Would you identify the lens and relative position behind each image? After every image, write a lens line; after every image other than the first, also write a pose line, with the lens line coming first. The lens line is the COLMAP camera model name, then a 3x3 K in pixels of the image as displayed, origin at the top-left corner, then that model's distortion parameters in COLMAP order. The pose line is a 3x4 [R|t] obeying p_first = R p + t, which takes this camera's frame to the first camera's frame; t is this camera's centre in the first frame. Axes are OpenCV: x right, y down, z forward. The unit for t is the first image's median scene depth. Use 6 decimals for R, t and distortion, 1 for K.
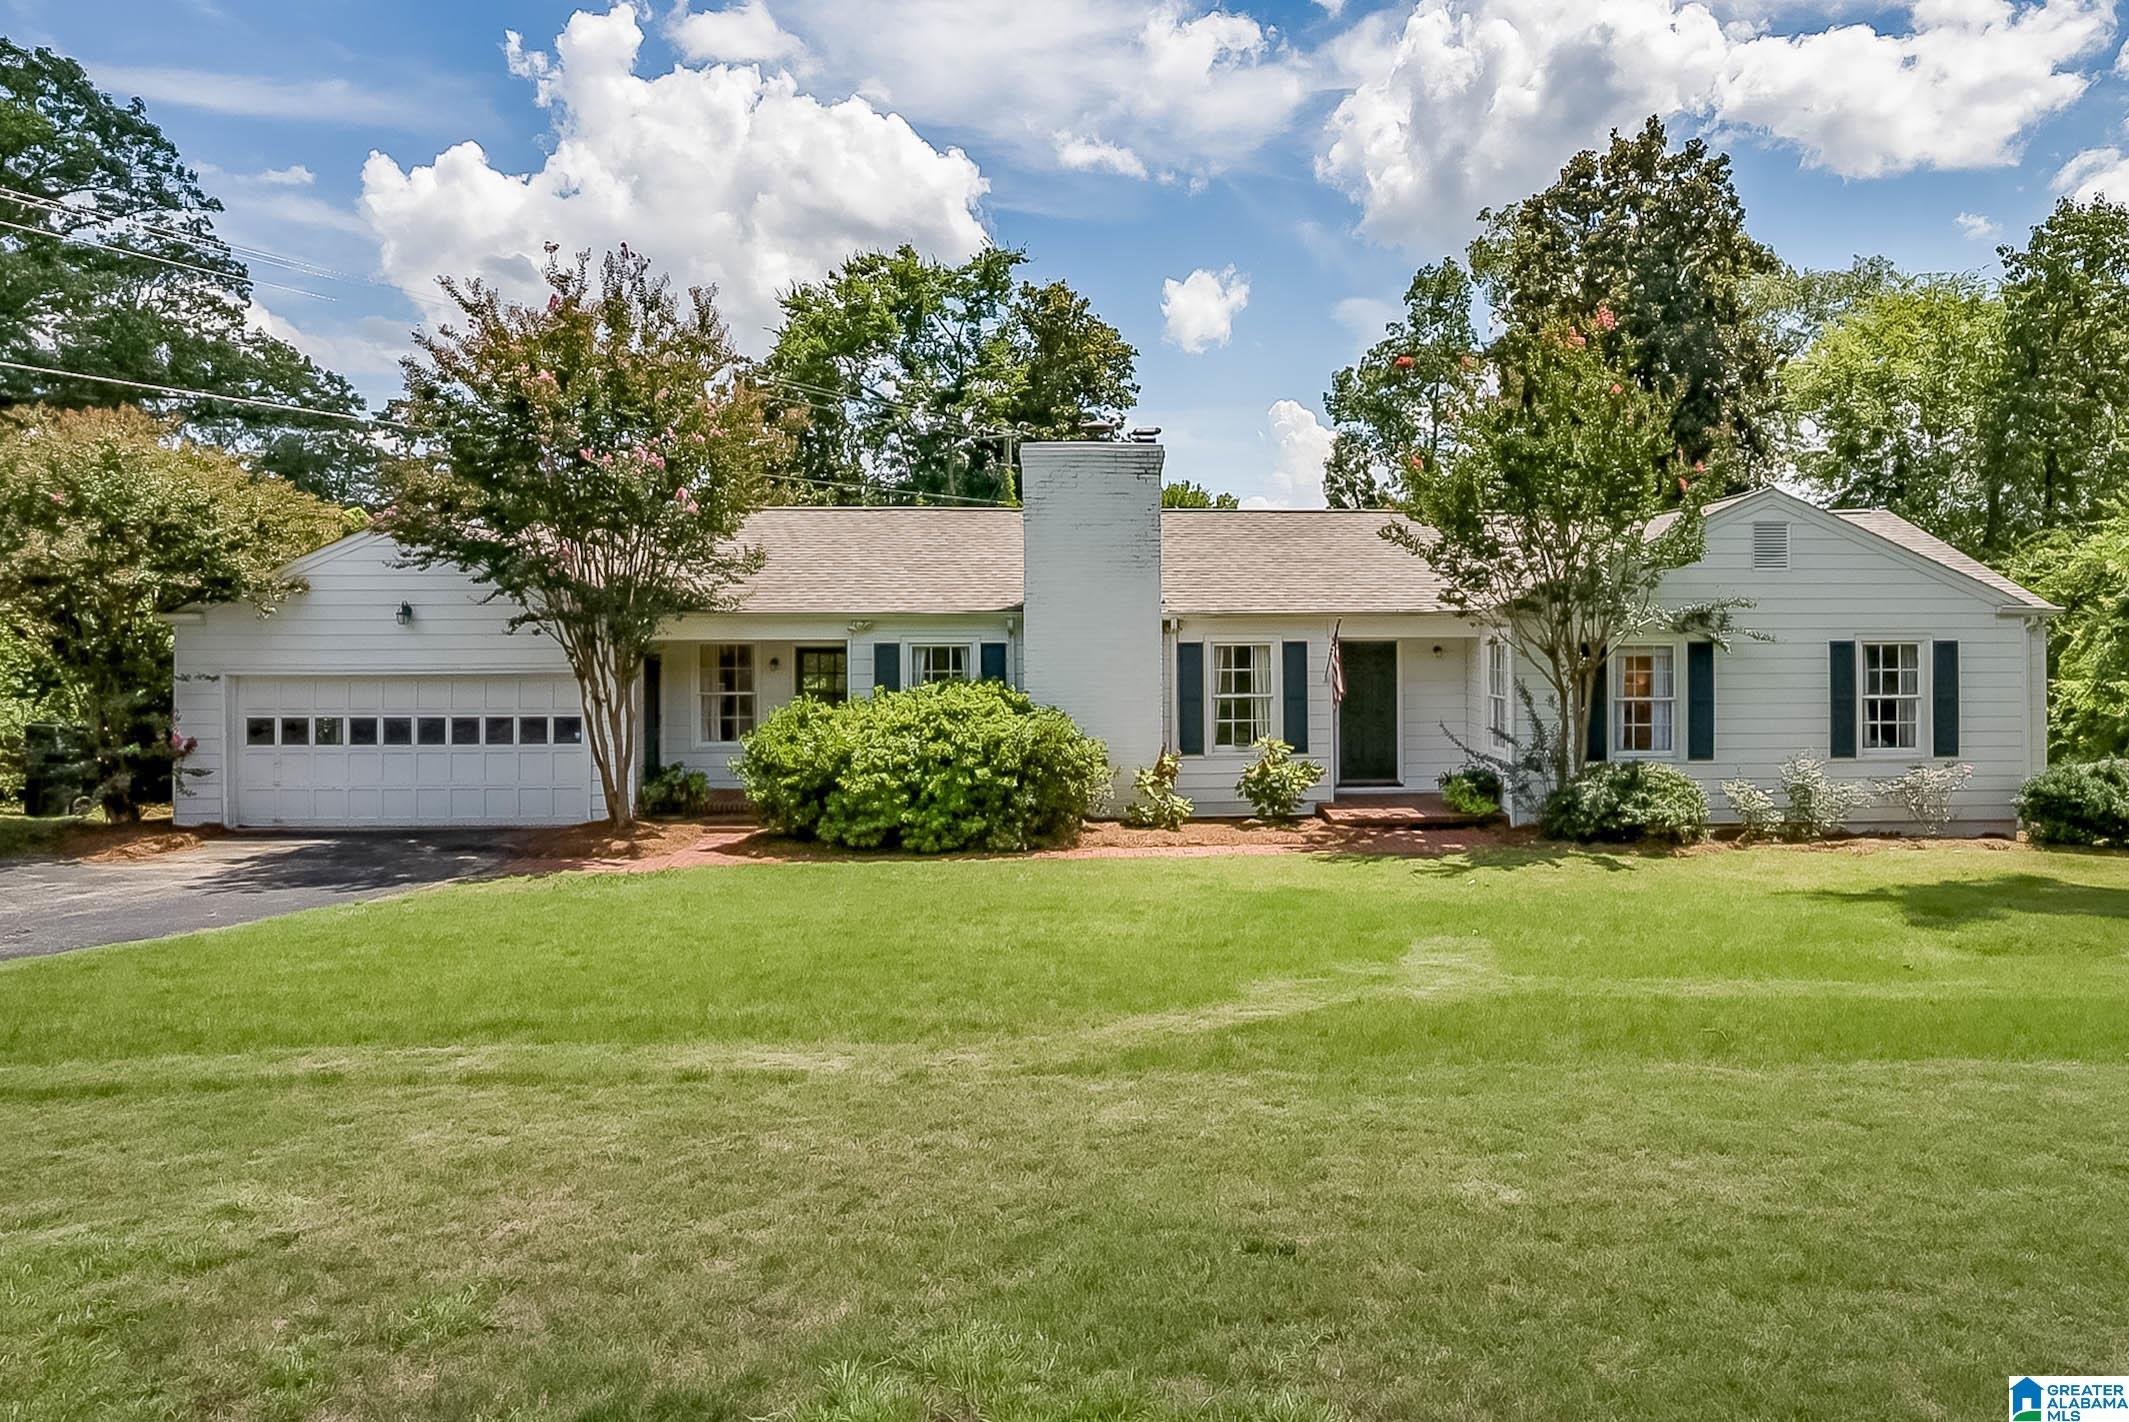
lens RADIAL K [[1107.7, 0, 1067.1], [0, 1107.7, 686.5], [0, 0, 1]] dist [-0.007593, -0.000360]
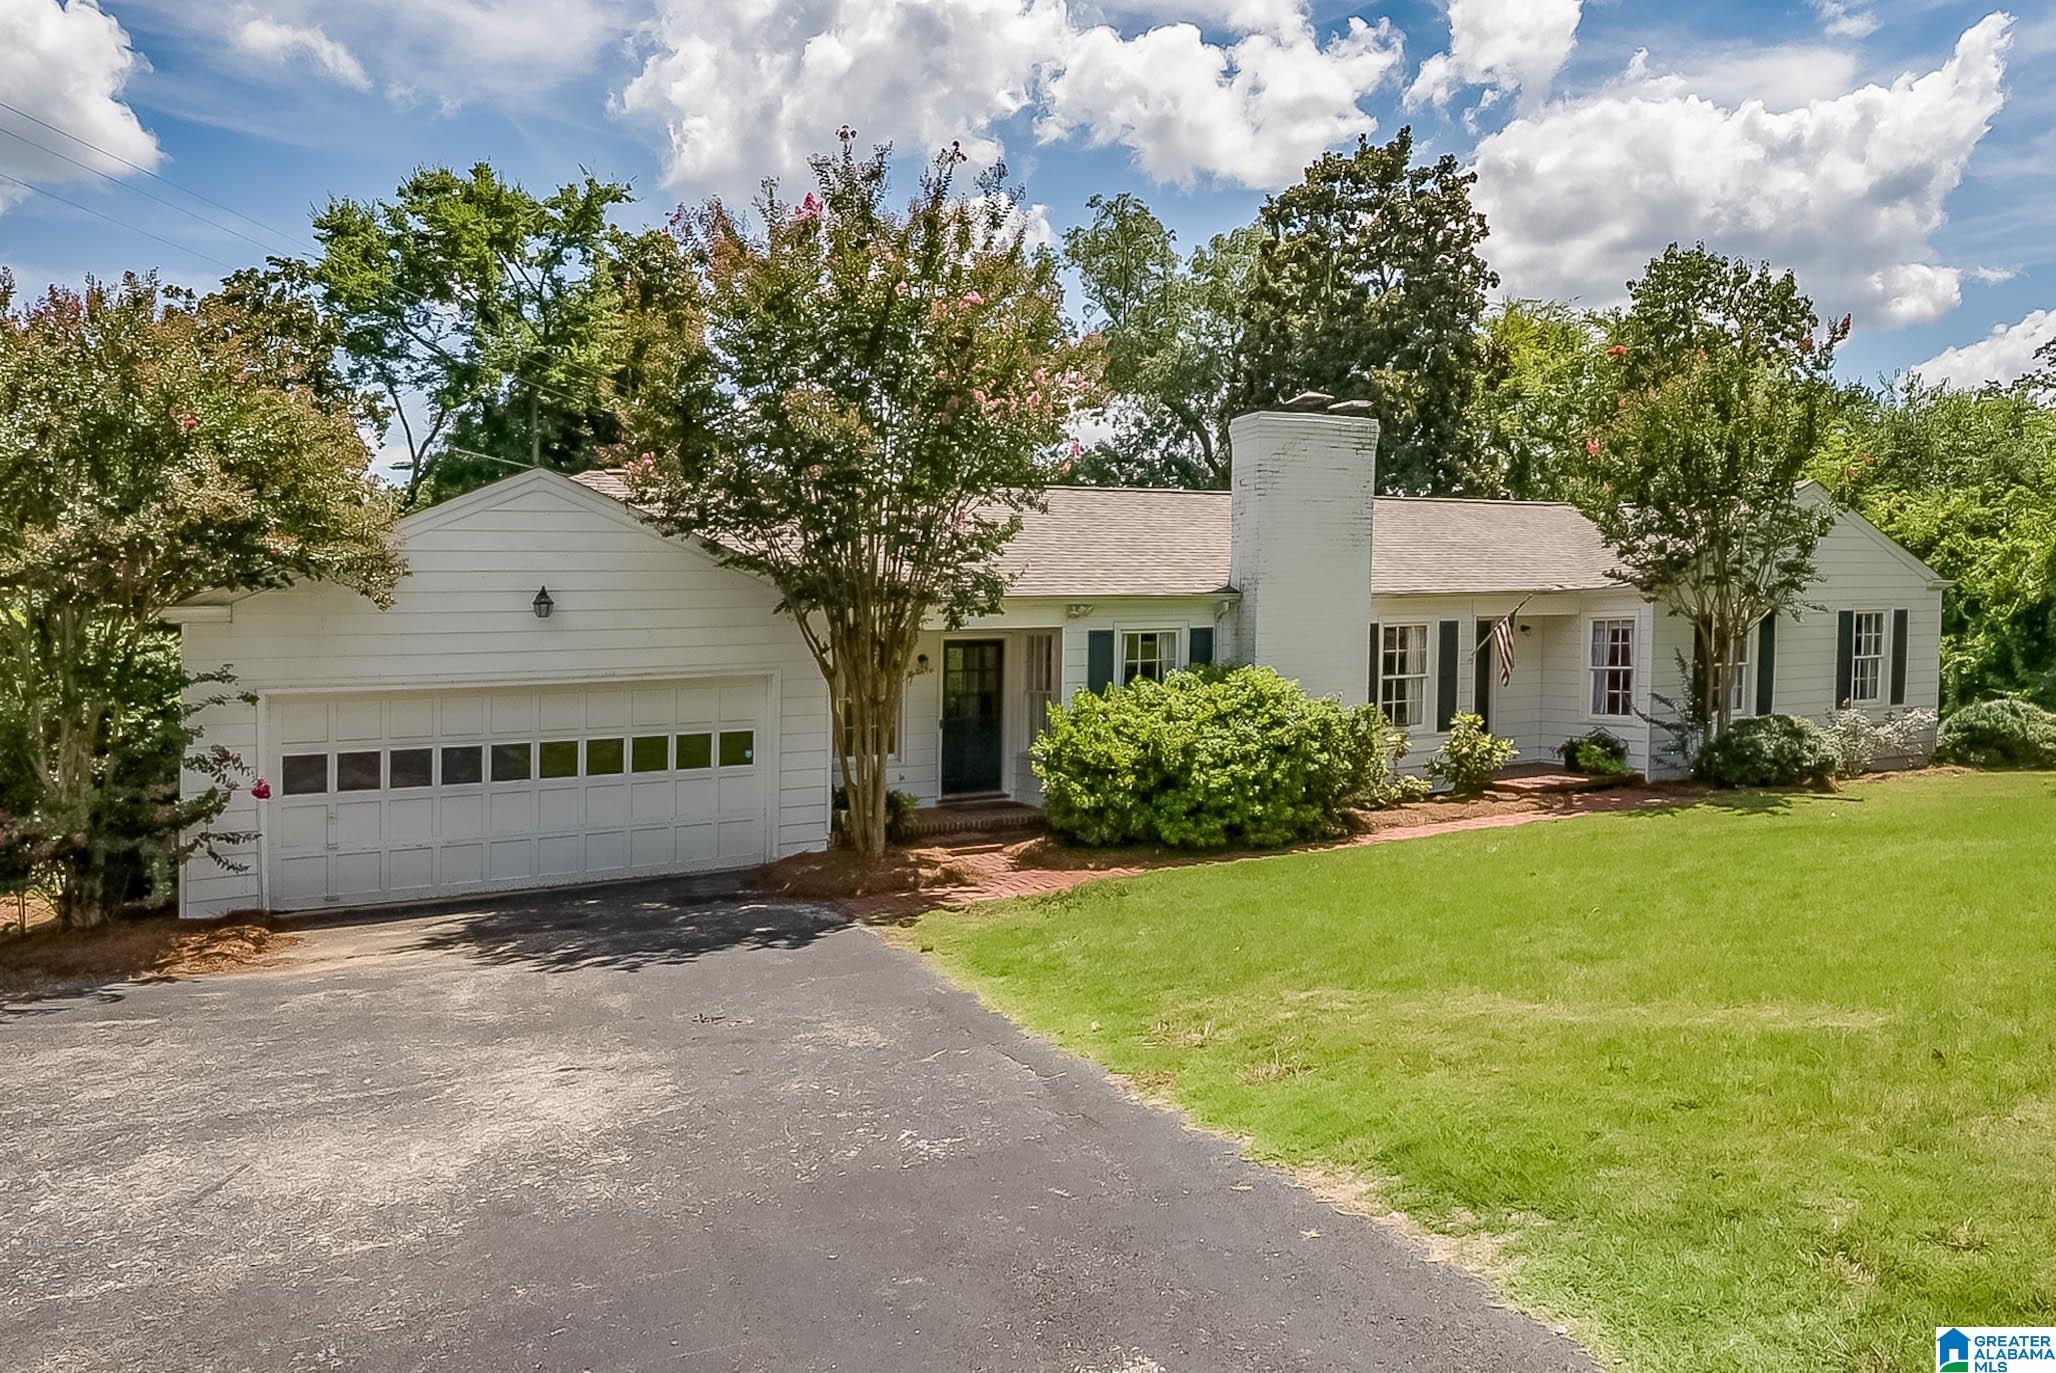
lens RADIAL K [[1181.4, 0, 1028.0], [0, 1181.4, 770.2], [0, 0, 1]] dist [-0.015150, -0.000359]
pose [[0.928481, -0.065798, 0.365505, -0.591089], [0.042198, 0.996497, 0.072196, 0.003078], [-0.368975, -0.051609, 0.928005, 0.125544]]
